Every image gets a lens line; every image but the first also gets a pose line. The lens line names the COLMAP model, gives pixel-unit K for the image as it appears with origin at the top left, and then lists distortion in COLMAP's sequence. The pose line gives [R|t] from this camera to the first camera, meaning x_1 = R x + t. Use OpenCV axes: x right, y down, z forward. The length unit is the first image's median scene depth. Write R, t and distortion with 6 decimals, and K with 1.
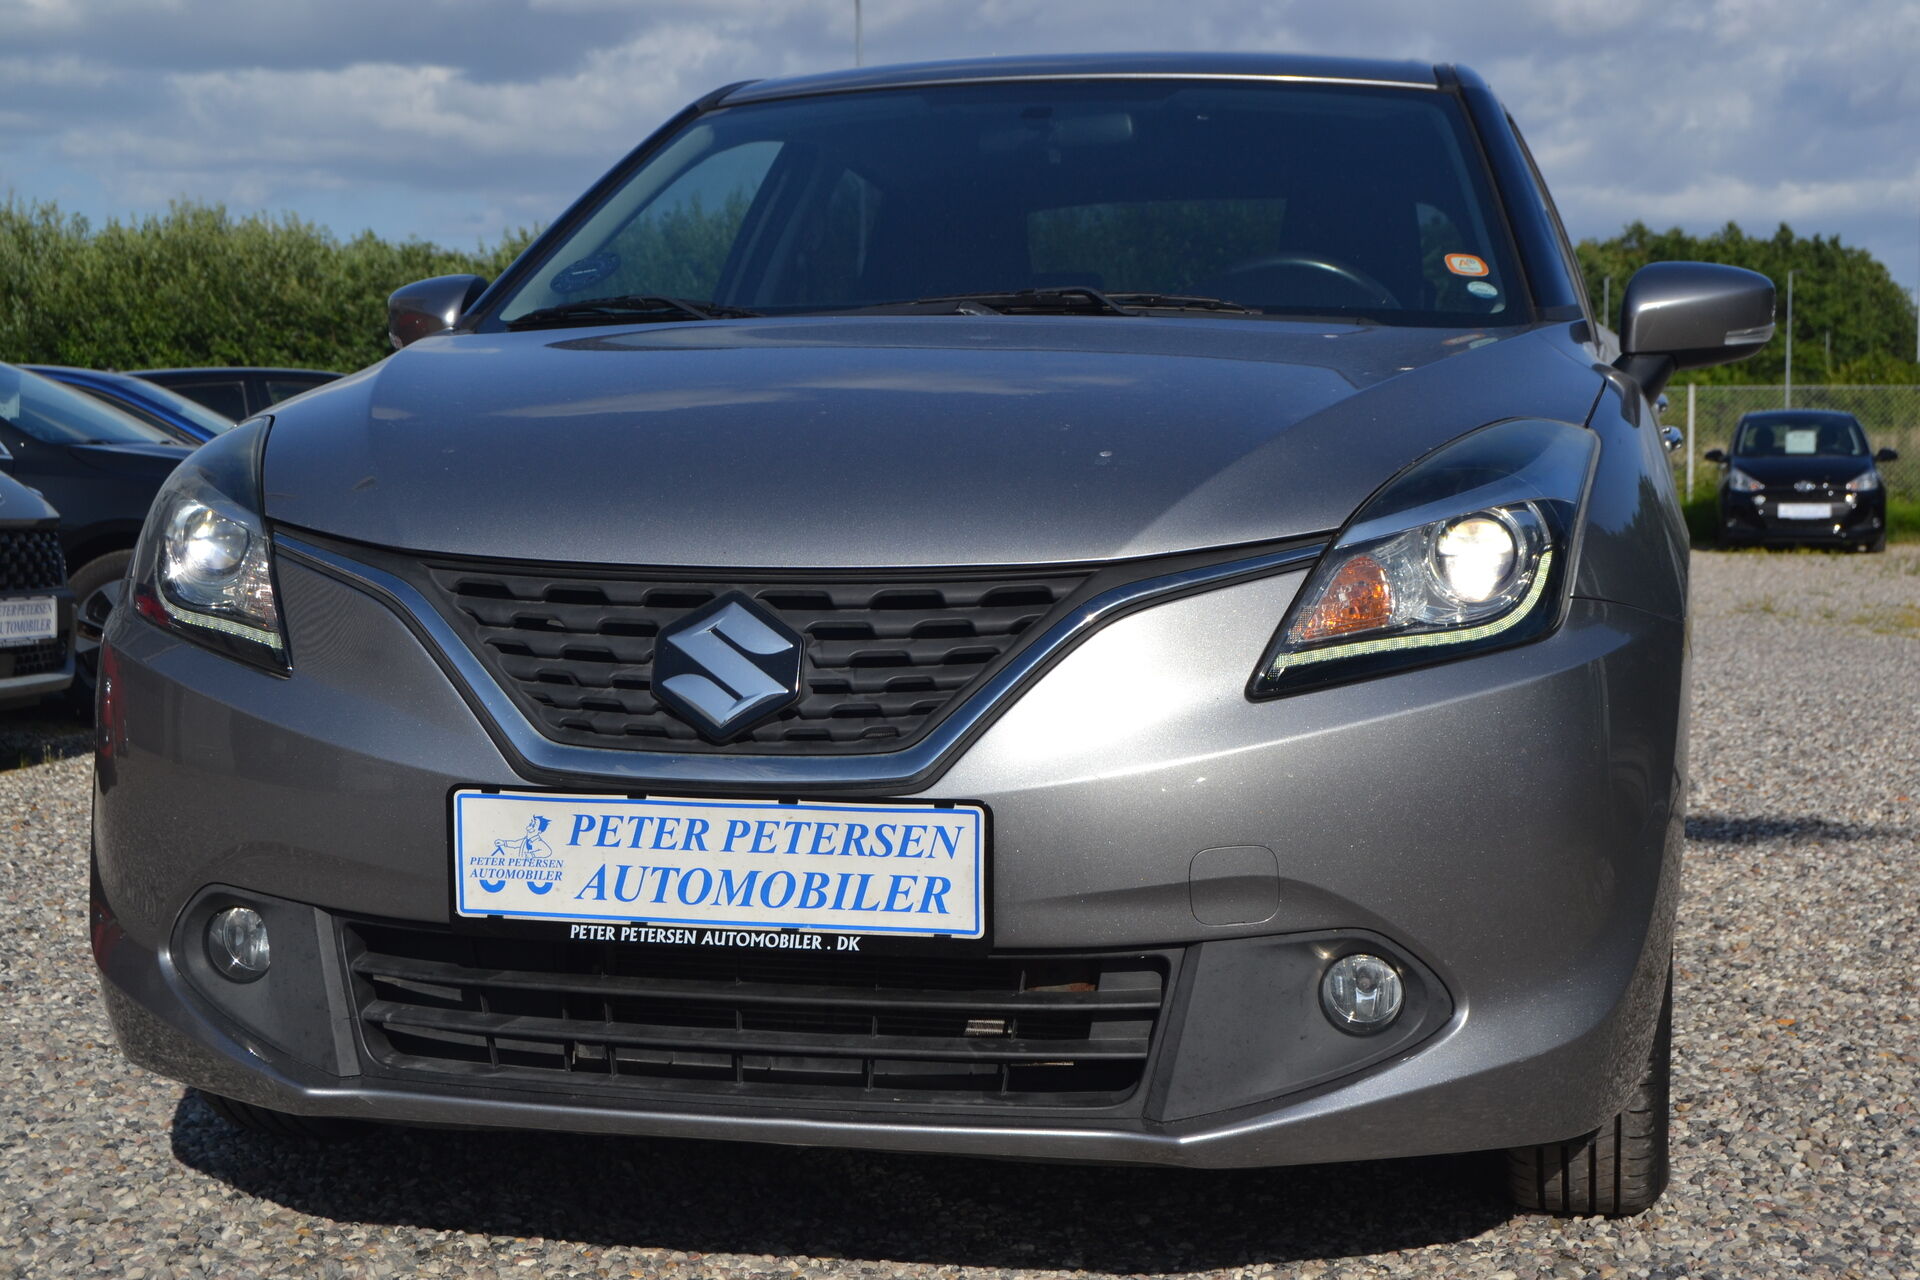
lens RADIAL K [[2959.1, 0, 960.0], [0, 2959.1, 640.0], [0, 0, 1]] dist [-0.028746, -0.005746]
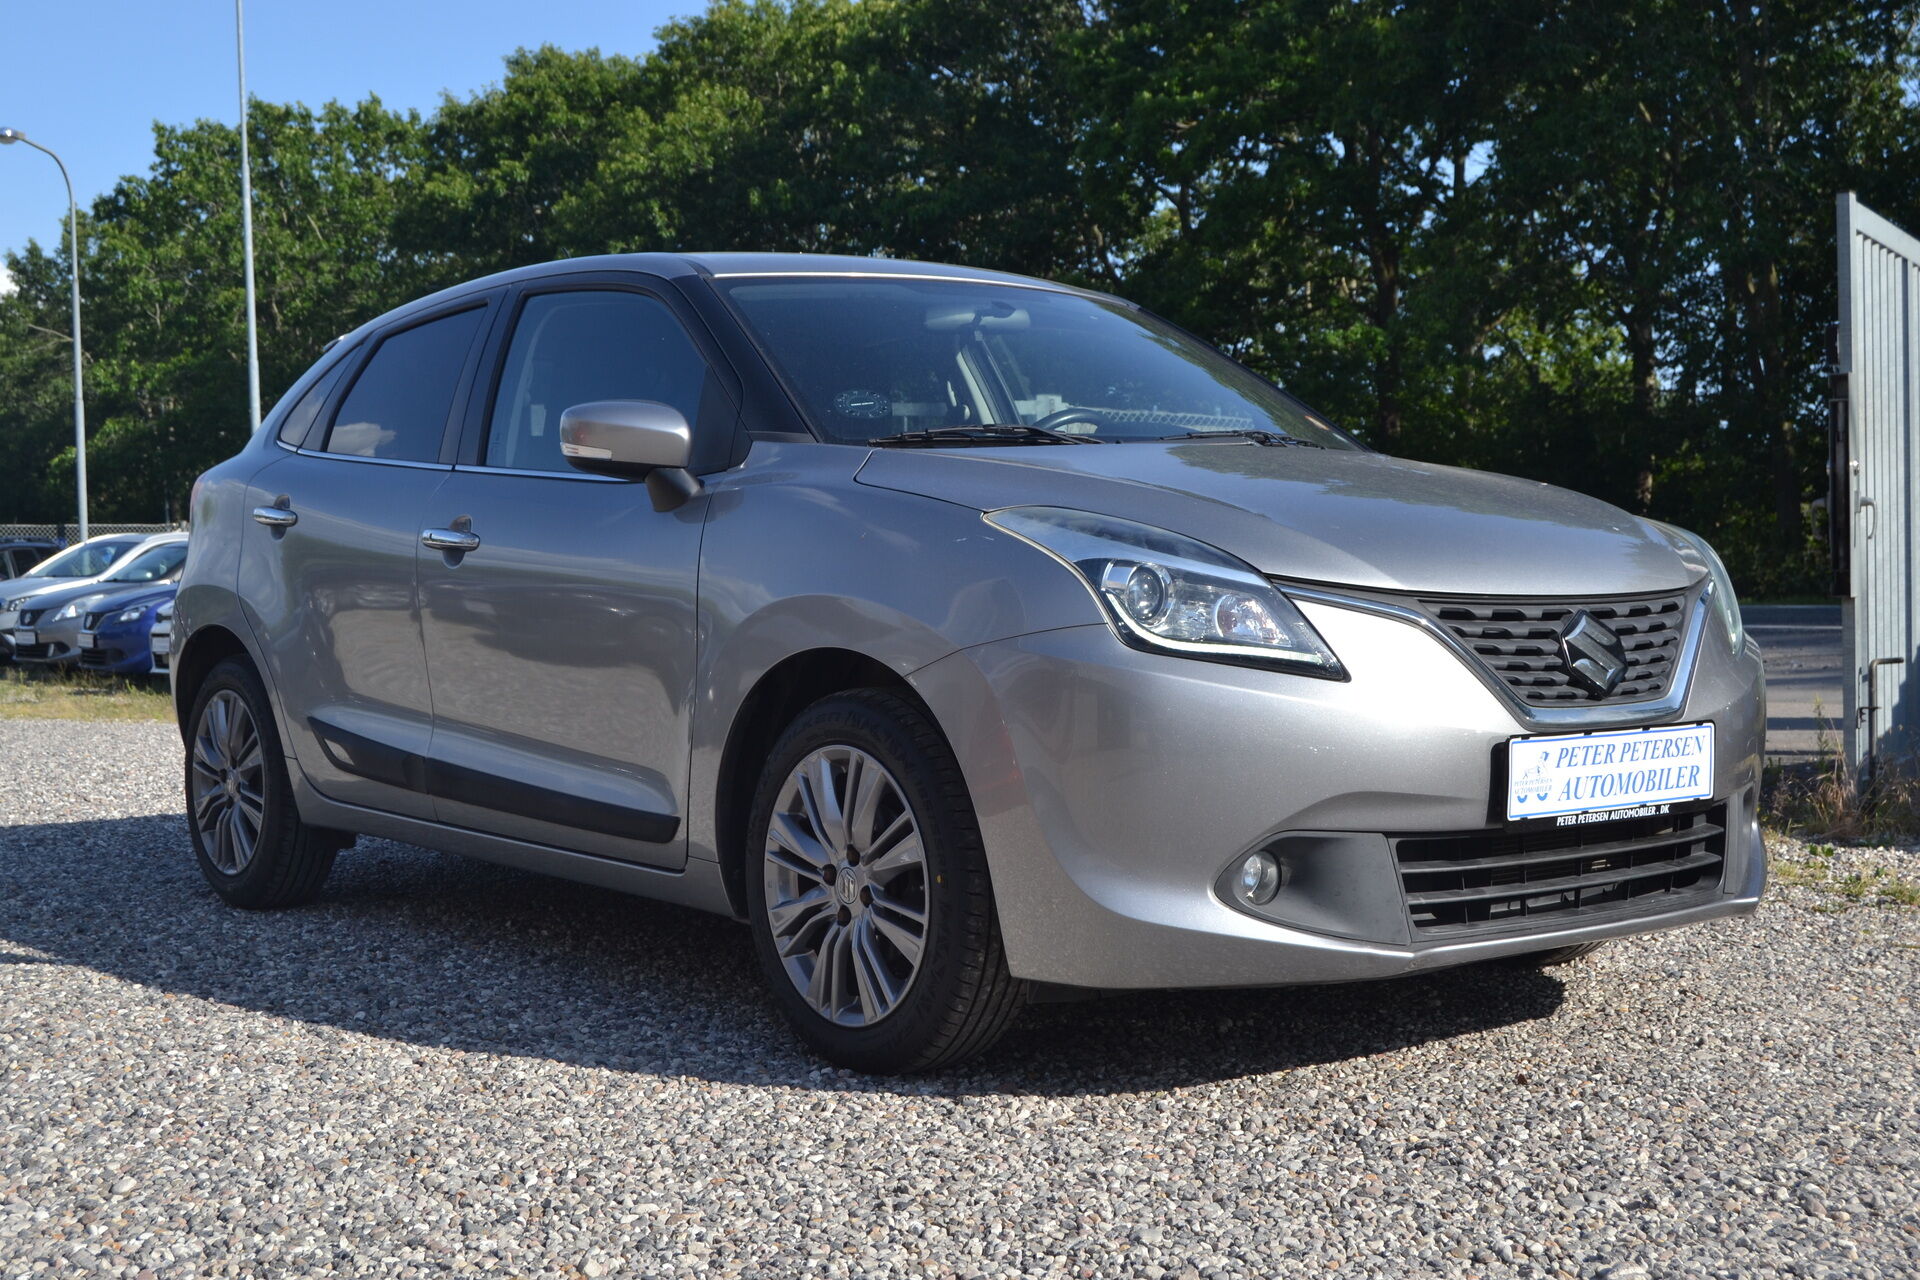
lens RADIAL K [[2496.5, 0, 960.0], [0, 2496.5, 640.0], [0, 0, 1]] dist [0.009063, -0.021638]
pose [[0.619058, -0.033819, 0.784617, -1.408165], [0.066851, 0.997715, -0.009741, -0.008857], [-0.782495, 0.058482, 0.619904, 0.406887]]
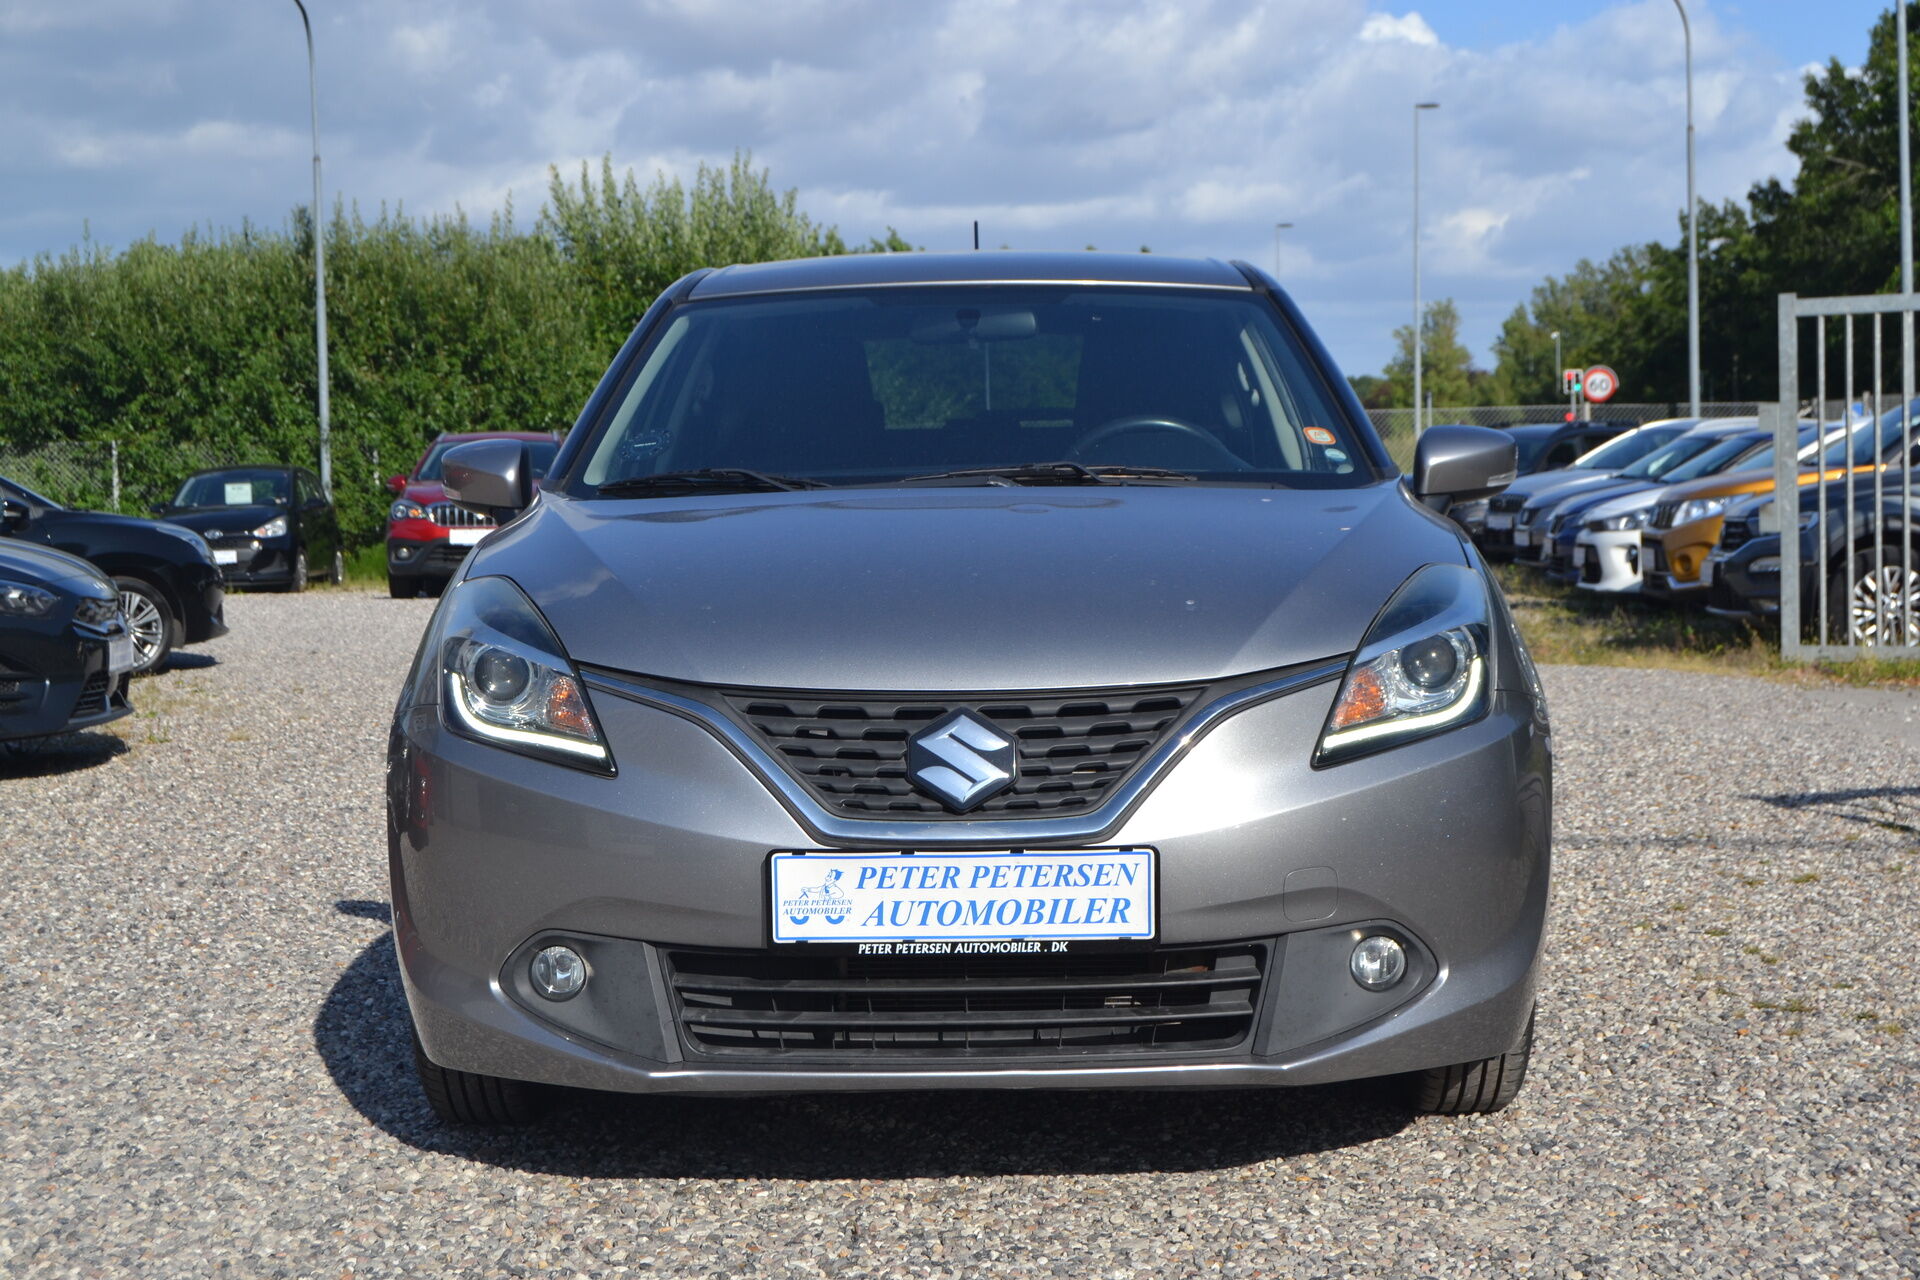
lens RADIAL K [[2959.1, 0, 960.0], [0, 2959.1, 640.0], [0, 0, 1]] dist [-0.028746, -0.005746]
pose [[0.976330, -0.030149, 0.214173, -0.388404], [0.030945, 0.999521, -0.000362, -0.049227], [-0.214059, 0.006981, 0.976796, -0.412876]]
